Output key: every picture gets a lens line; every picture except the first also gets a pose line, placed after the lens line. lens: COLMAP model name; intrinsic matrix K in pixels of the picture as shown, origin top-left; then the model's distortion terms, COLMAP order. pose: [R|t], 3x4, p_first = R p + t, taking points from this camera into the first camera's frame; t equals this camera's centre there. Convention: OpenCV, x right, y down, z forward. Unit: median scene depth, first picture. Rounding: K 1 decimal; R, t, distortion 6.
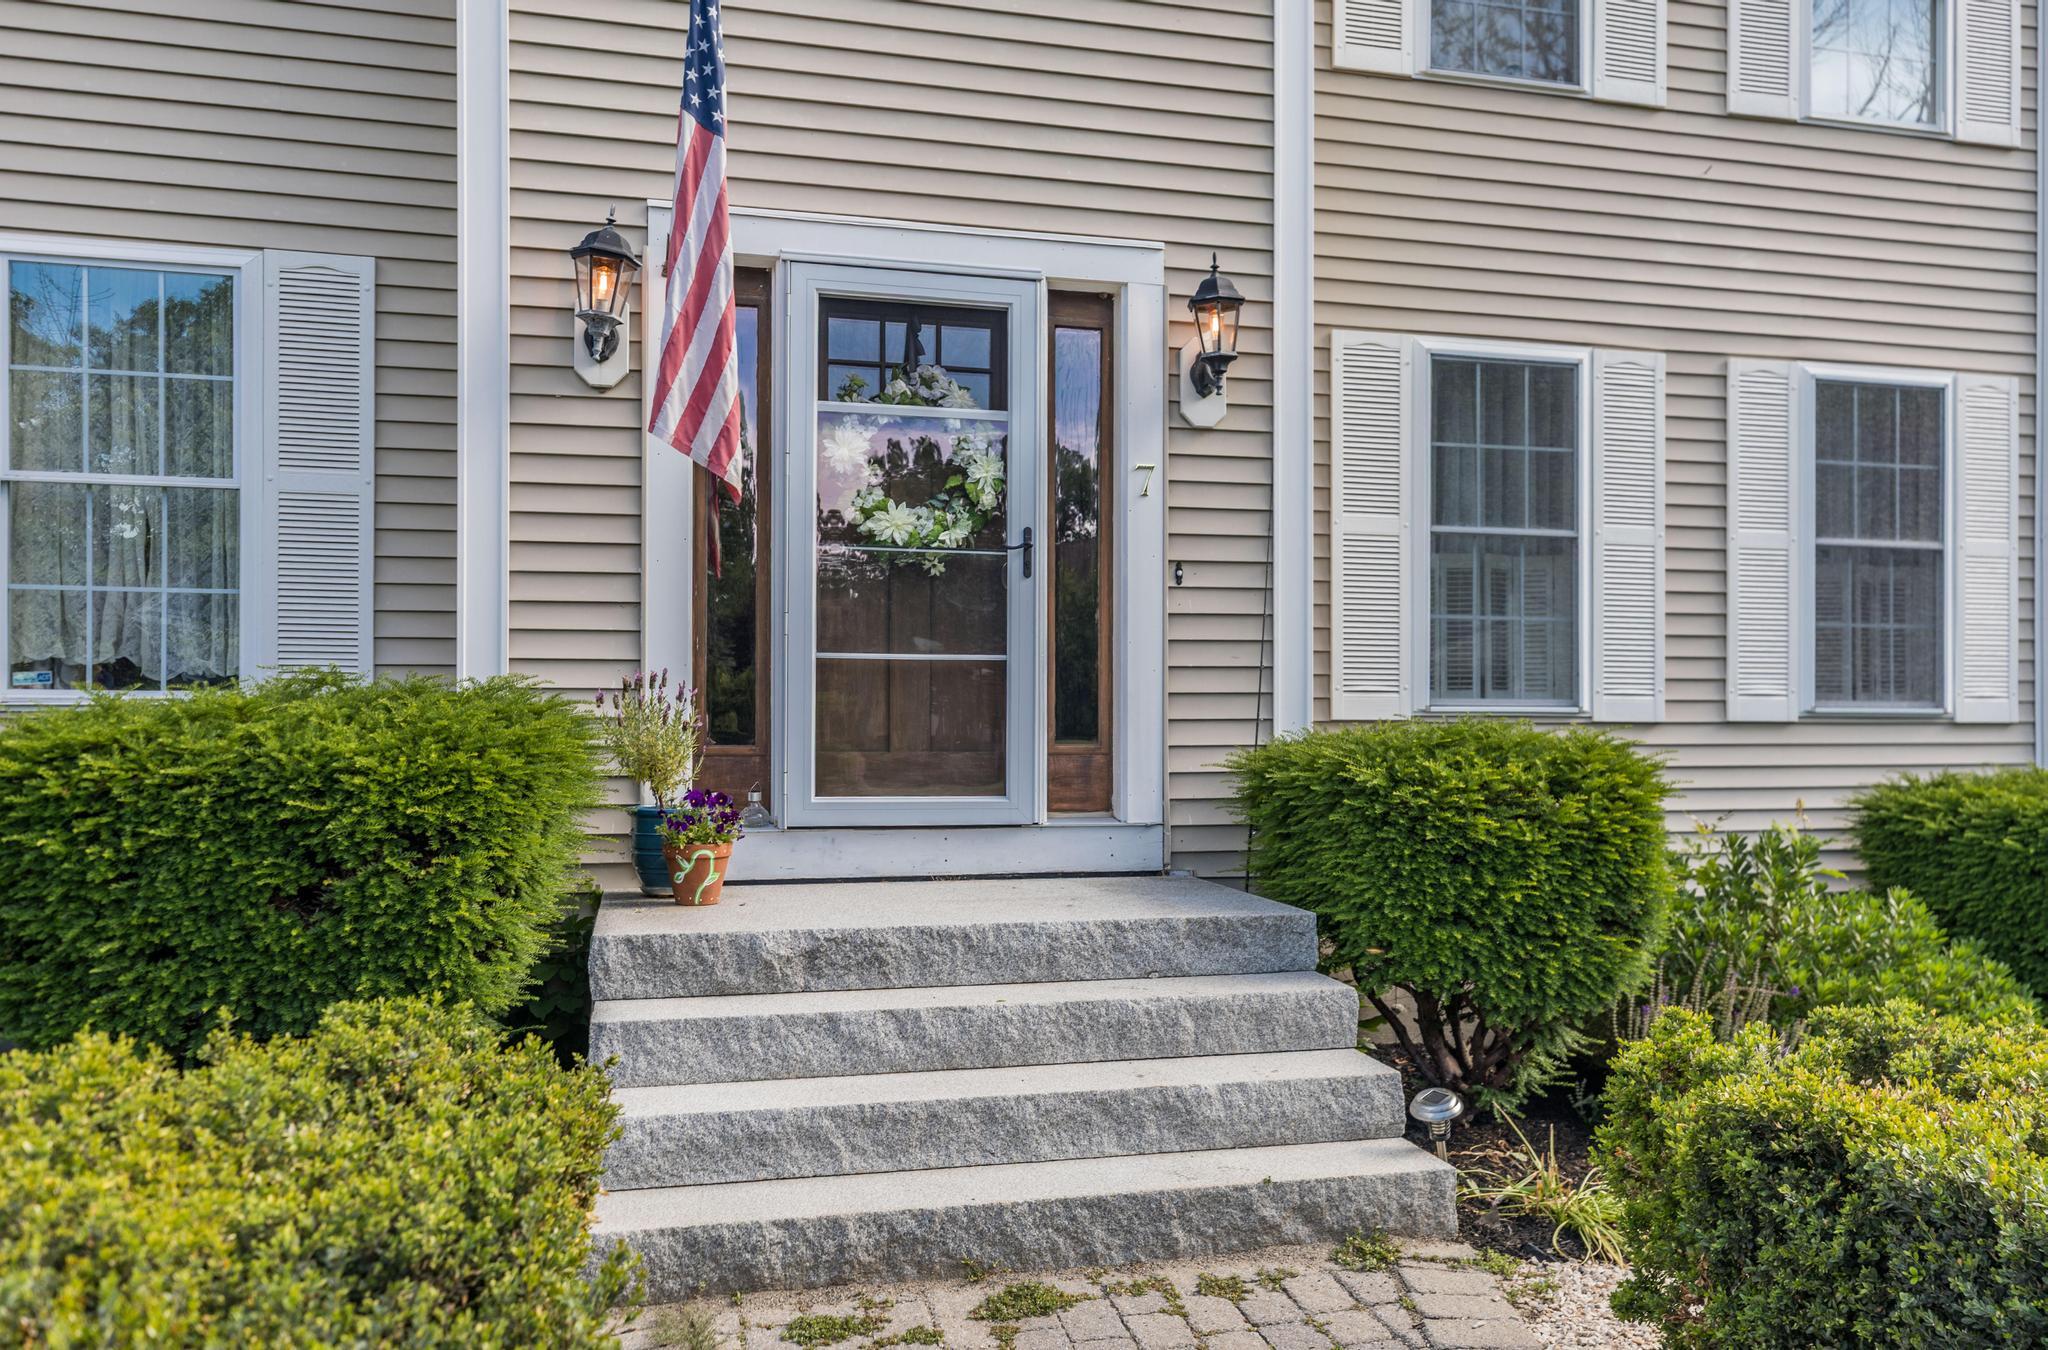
lens RADIAL K [[1605.8, 0, 1104.7], [0, 1605.8, 675.8], [0, 0, 1]] dist [0.003397, 0.001032]
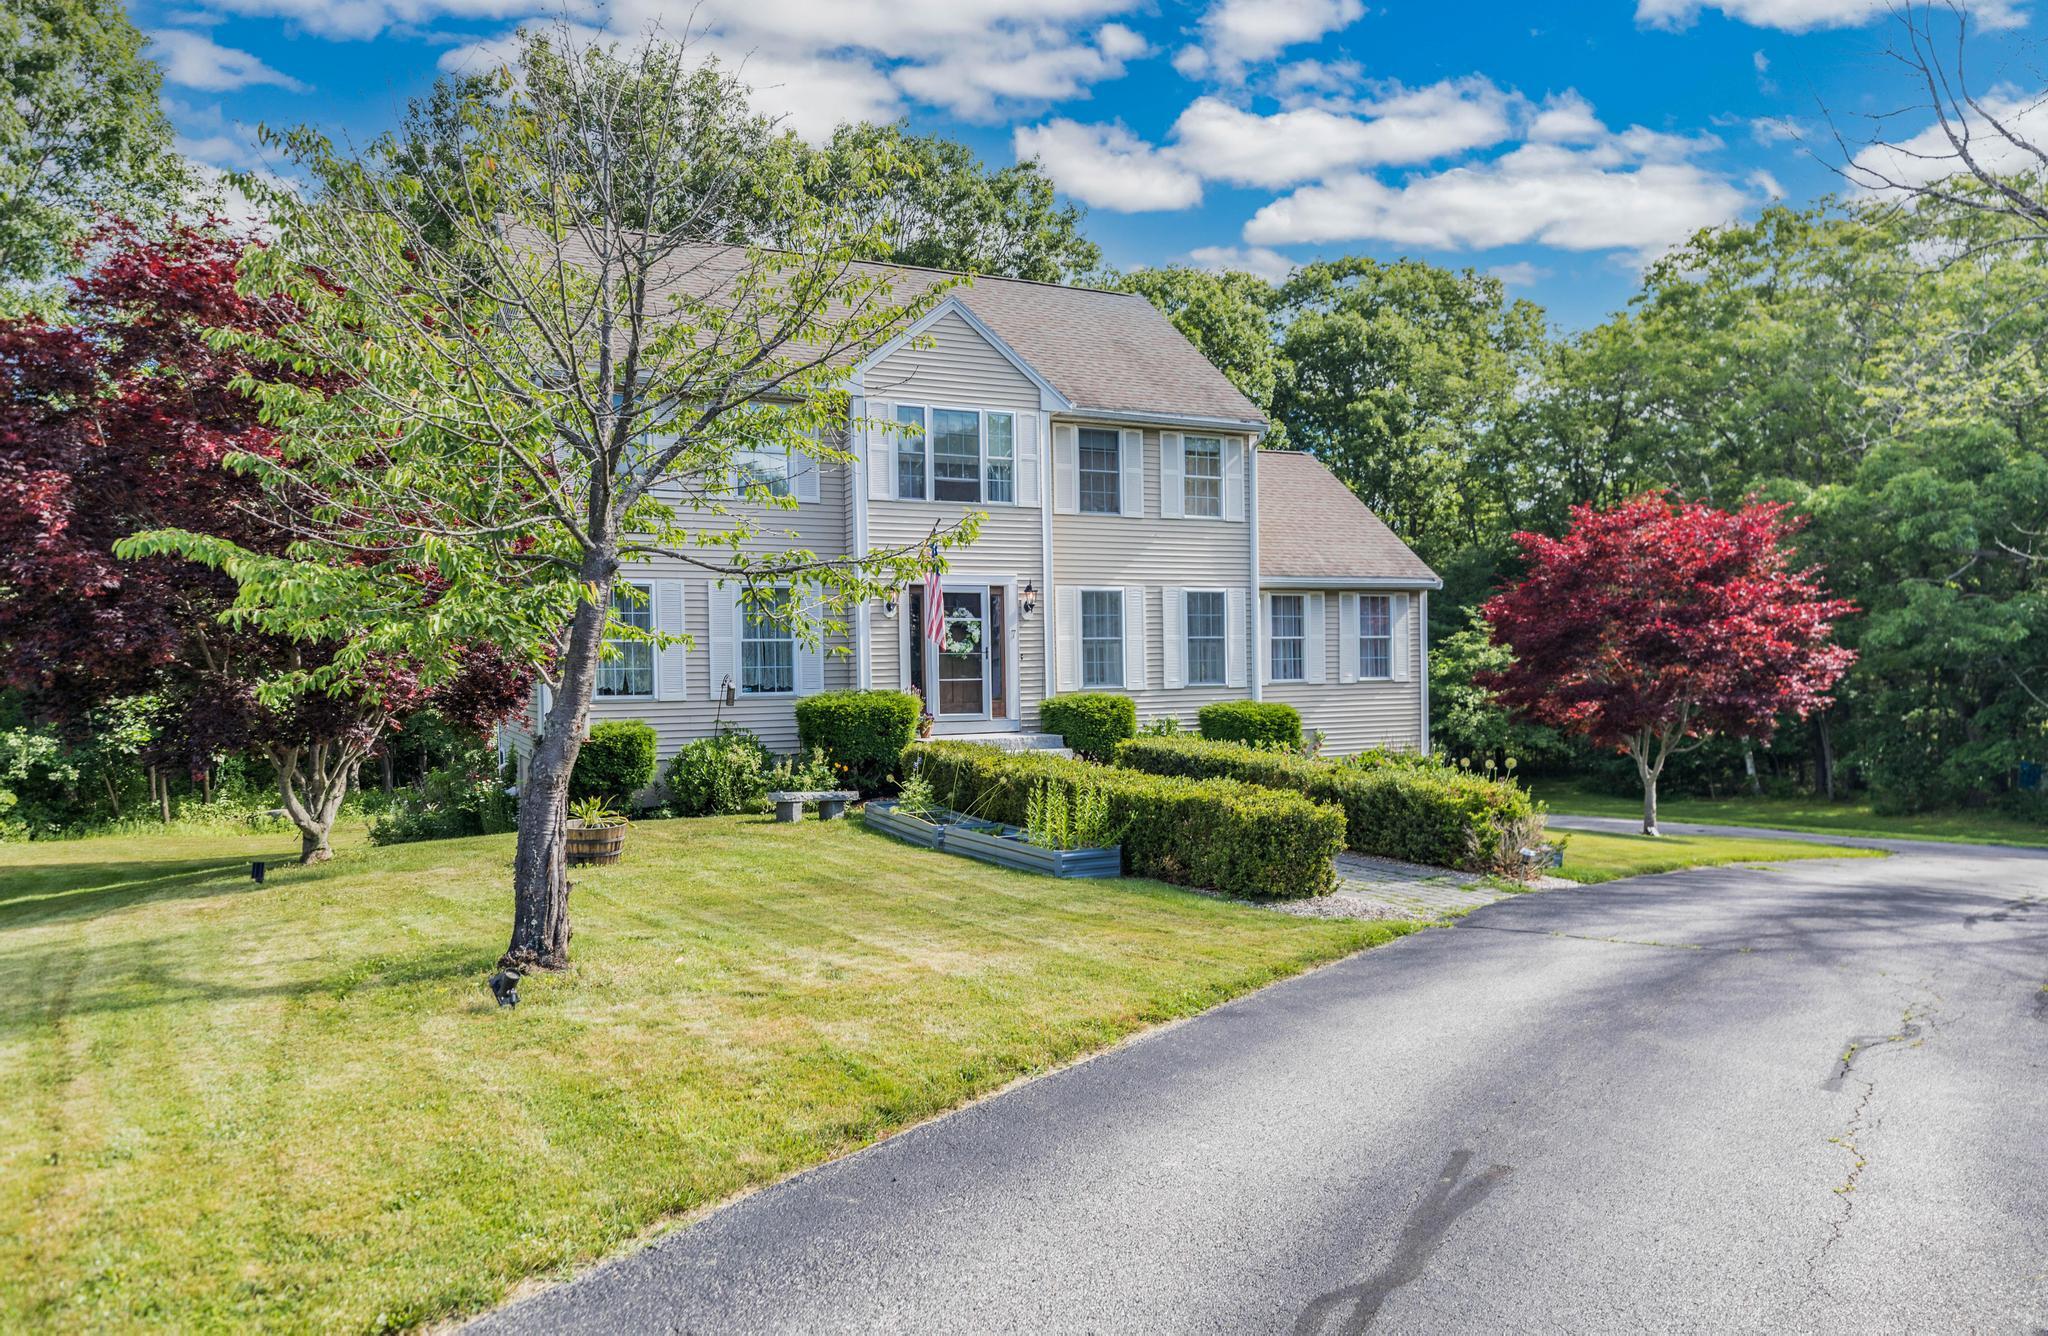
lens RADIAL K [[1410.8, 0, 1024.0], [0, 1410.8, 668.0], [0, 0, 1]] dist [-0.002588, -0.000365]
pose [[0.984483, -0.019858, 0.174355, -0.574087], [0.015553, 0.999540, 0.026022, -0.130594], [-0.174792, -0.022907, 0.984339, -2.512138]]
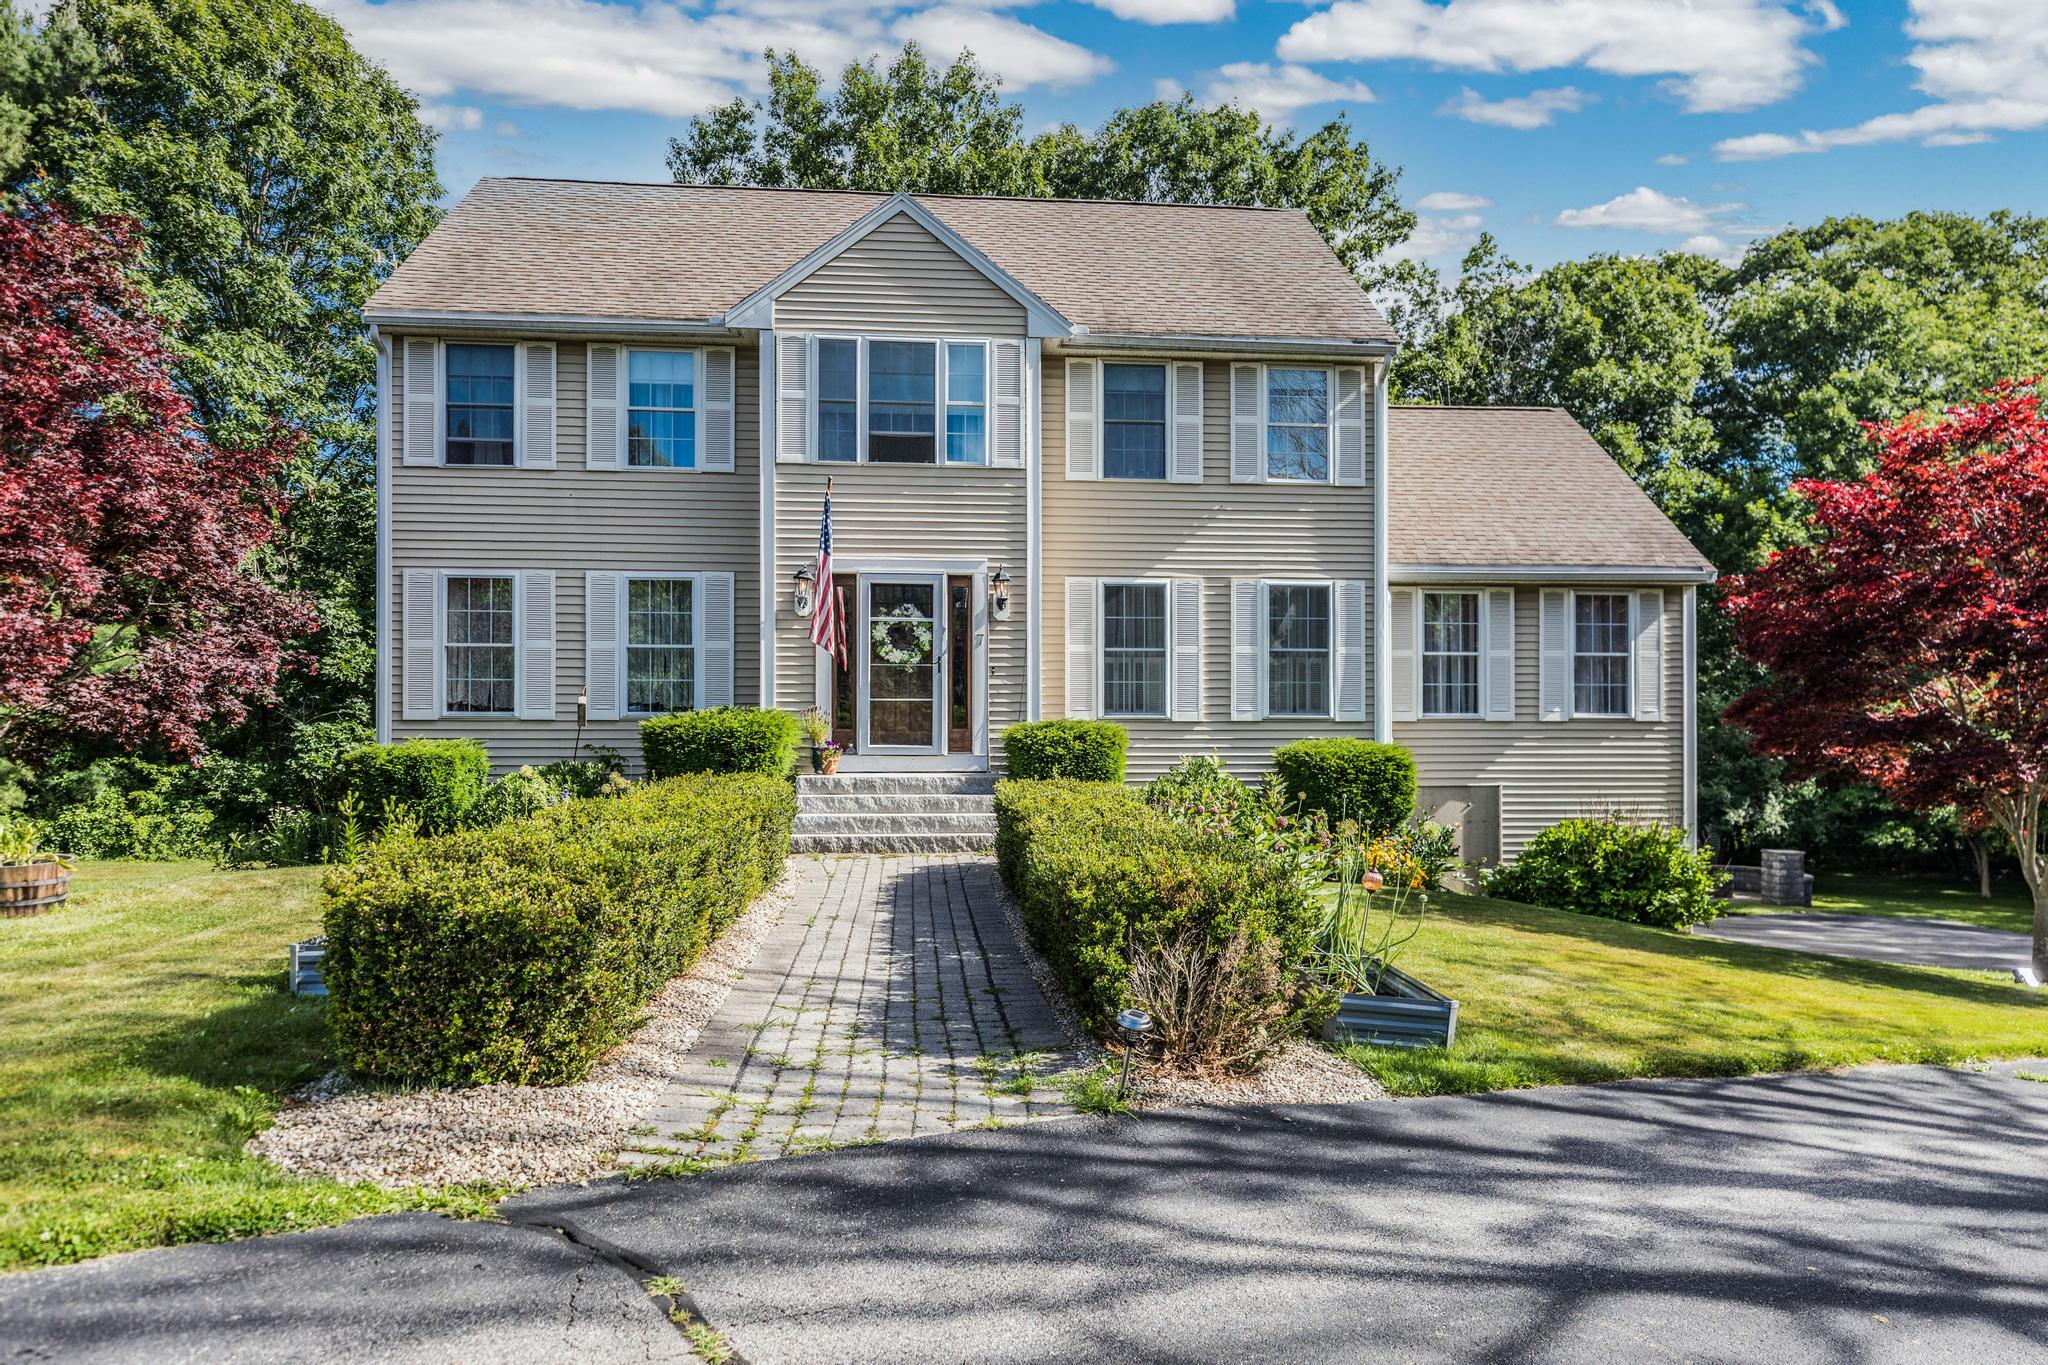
lens RADIAL K [[1396.3, 0, 1024.0], [0, 1396.3, 682.5], [0, 0, 1]] dist [0.005926, 0.003672]
pose [[0.982623, -0.009802, -0.185353, 0.590046], [0.007098, 0.999859, -0.015246, -0.003136], [0.185476, 0.013665, 0.982554, -1.534279]]
